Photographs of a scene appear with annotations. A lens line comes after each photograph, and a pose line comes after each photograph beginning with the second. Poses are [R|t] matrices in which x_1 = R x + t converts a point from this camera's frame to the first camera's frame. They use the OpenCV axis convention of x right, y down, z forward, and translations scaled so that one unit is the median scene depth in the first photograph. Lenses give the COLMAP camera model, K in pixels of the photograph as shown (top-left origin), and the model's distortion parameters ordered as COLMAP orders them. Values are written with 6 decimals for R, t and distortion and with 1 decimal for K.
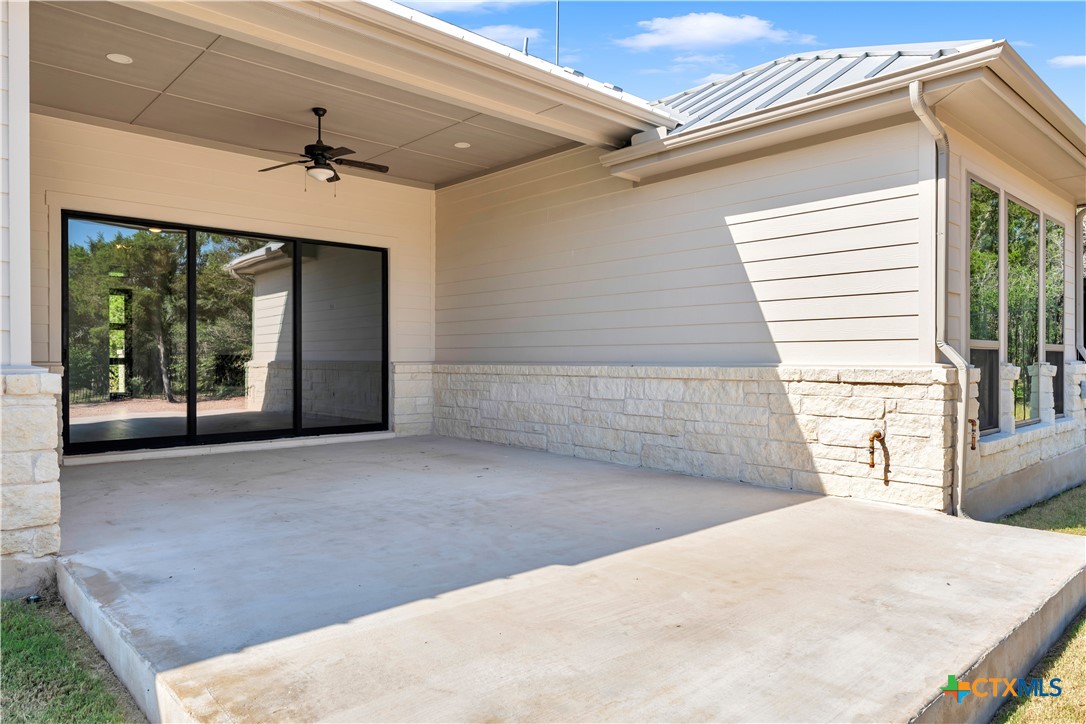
lens RADIAL K [[699.5, 0, 548.6], [0, 699.5, 360.7], [0, 0, 1]] dist [-0.009653, -0.001124]
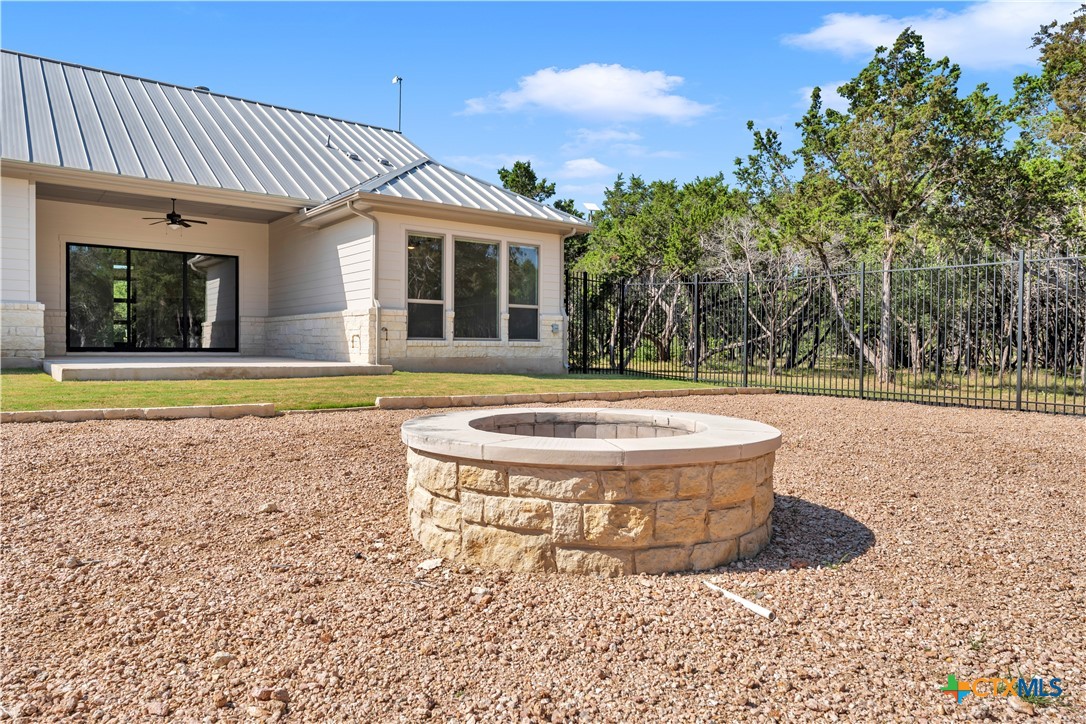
lens RADIAL K [[699.5, 0, 536.5], [0, 699.5, 353.8], [0, 0, 1]] dist [-0.009653, -0.001124]
pose [[0.994846, 0.013576, -0.100486, 1.125235], [-0.012526, 0.999860, 0.011080, 0.108162], [0.100622, -0.009765, 0.994877, -1.181264]]
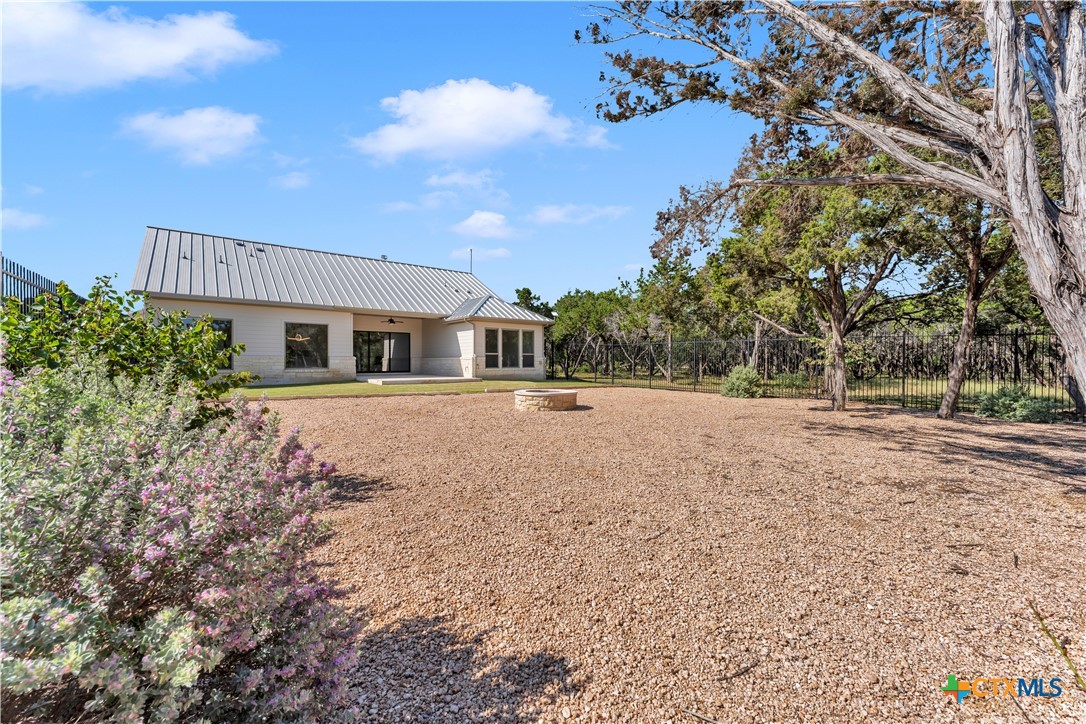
lens RADIAL K [[431.4, 0, 542.9], [0, 431.4, 359.2], [0, 0, 1]] dist [-0.001505, 0.000185]
pose [[0.997513, 0.003272, -0.070405, 1.234661], [-0.003592, 0.999984, -0.004426, 0.032831], [0.070390, 0.004668, 0.997509, -2.585911]]
